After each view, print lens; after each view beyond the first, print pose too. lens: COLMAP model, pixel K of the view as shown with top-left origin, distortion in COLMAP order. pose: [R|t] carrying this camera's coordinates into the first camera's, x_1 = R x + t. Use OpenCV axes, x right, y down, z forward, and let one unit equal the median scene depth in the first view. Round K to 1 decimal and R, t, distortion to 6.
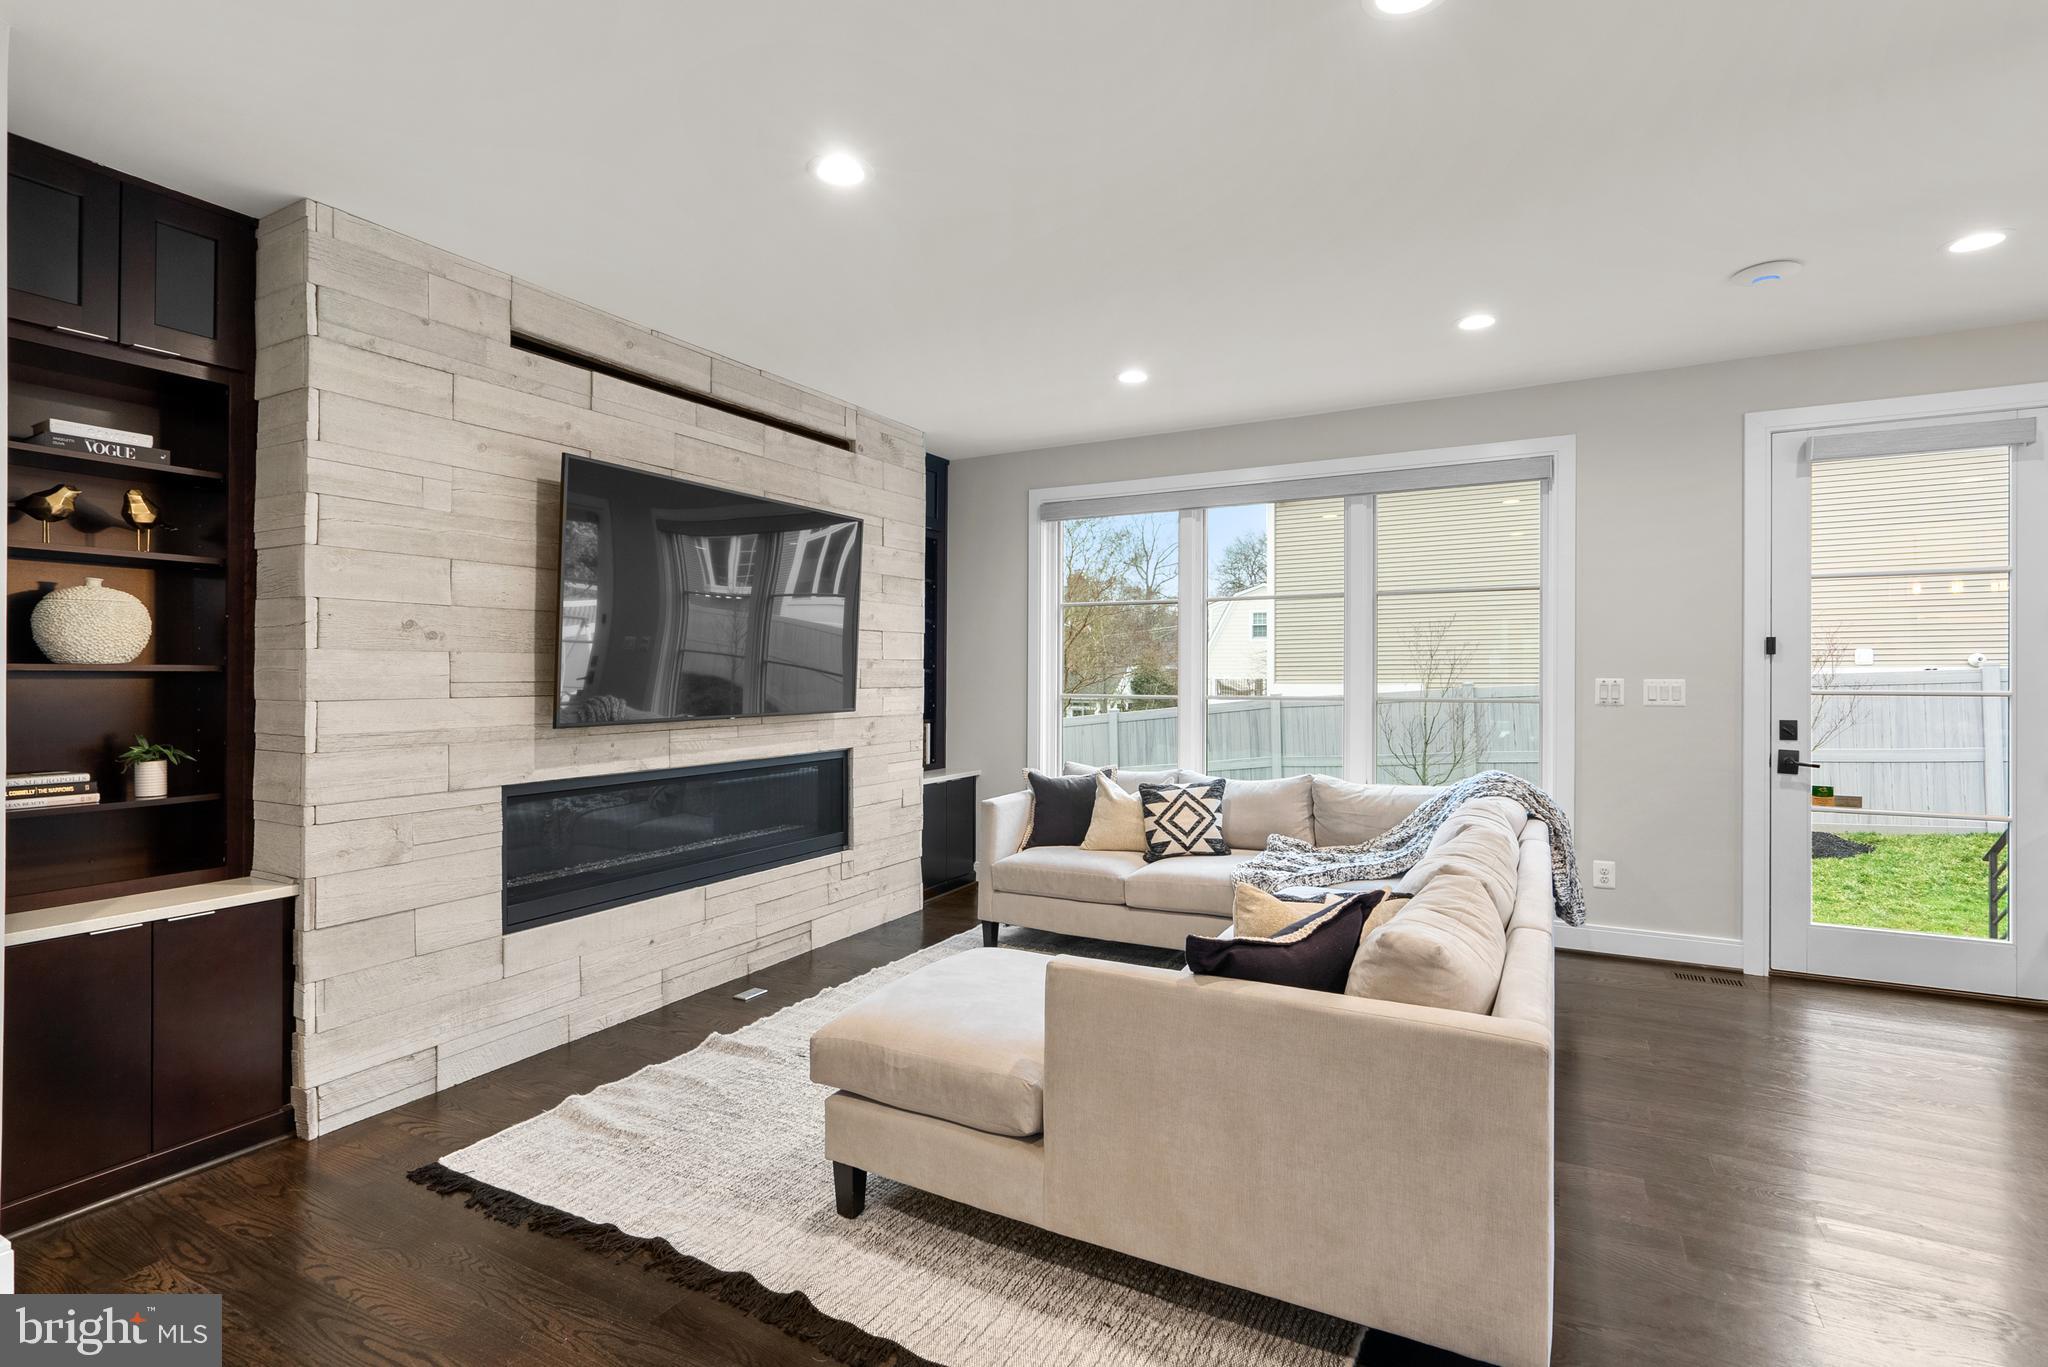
lens RADIAL K [[974.9, 0, 1026.3], [0, 974.9, 667.4], [0, 0, 1]] dist [-0.002925, 0.002087]
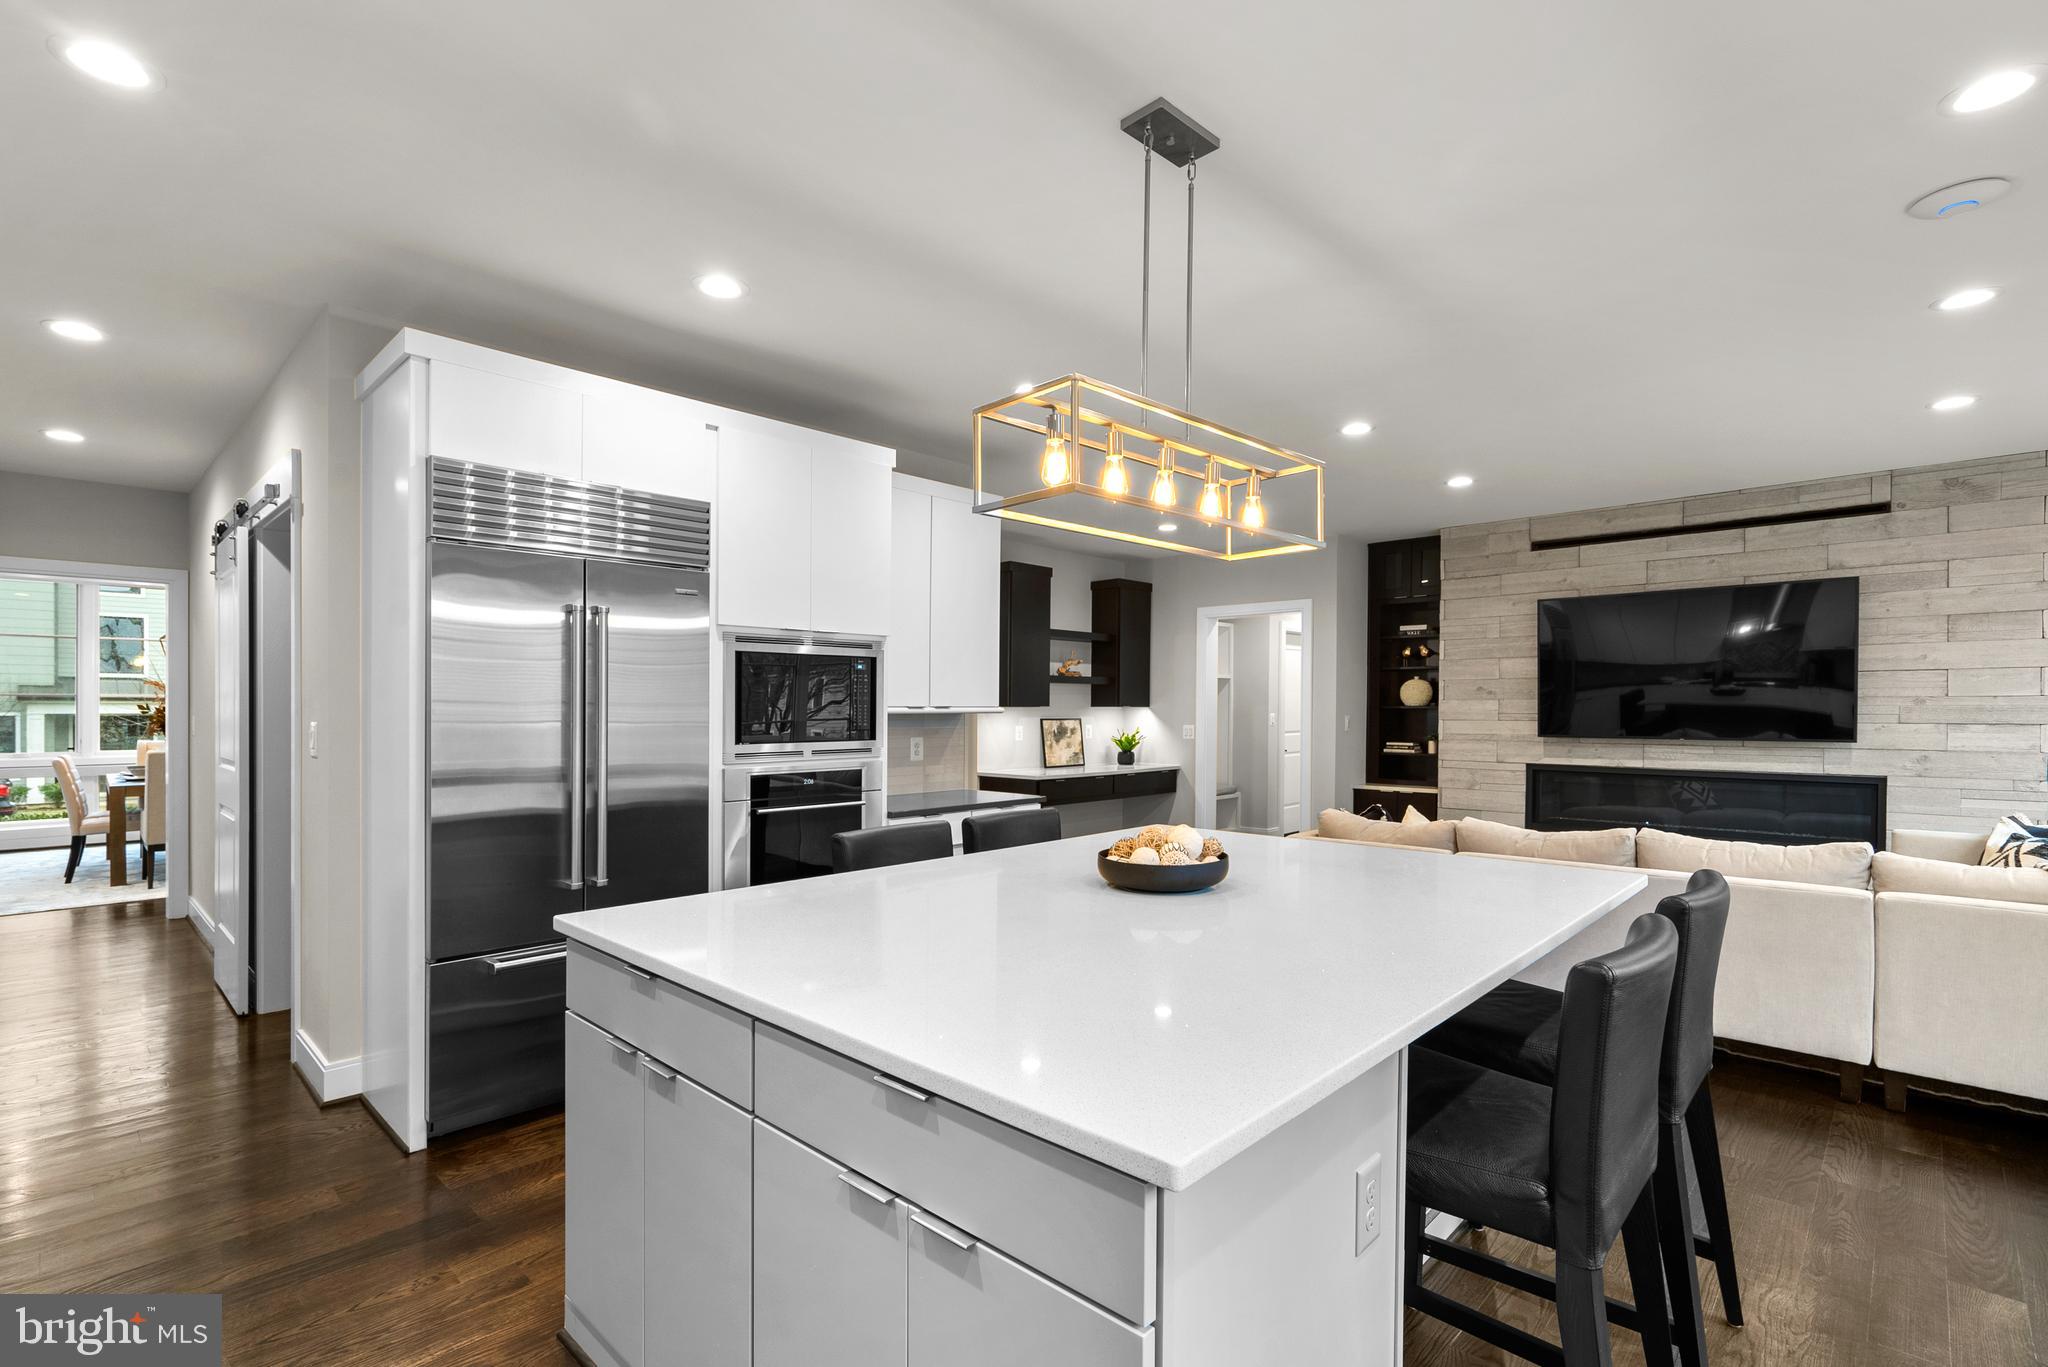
lens RADIAL K [[942.0, 0, 1023.1], [0, 942.0, 718.5], [0, 0, 1]] dist [-0.000029, 0.000202]
pose [[-0.261256, 0.010831, -0.965209, 1.515263], [0.005964, 0.999936, 0.009606, -0.000538], [0.965251, -0.003247, -0.261303, 0.434623]]
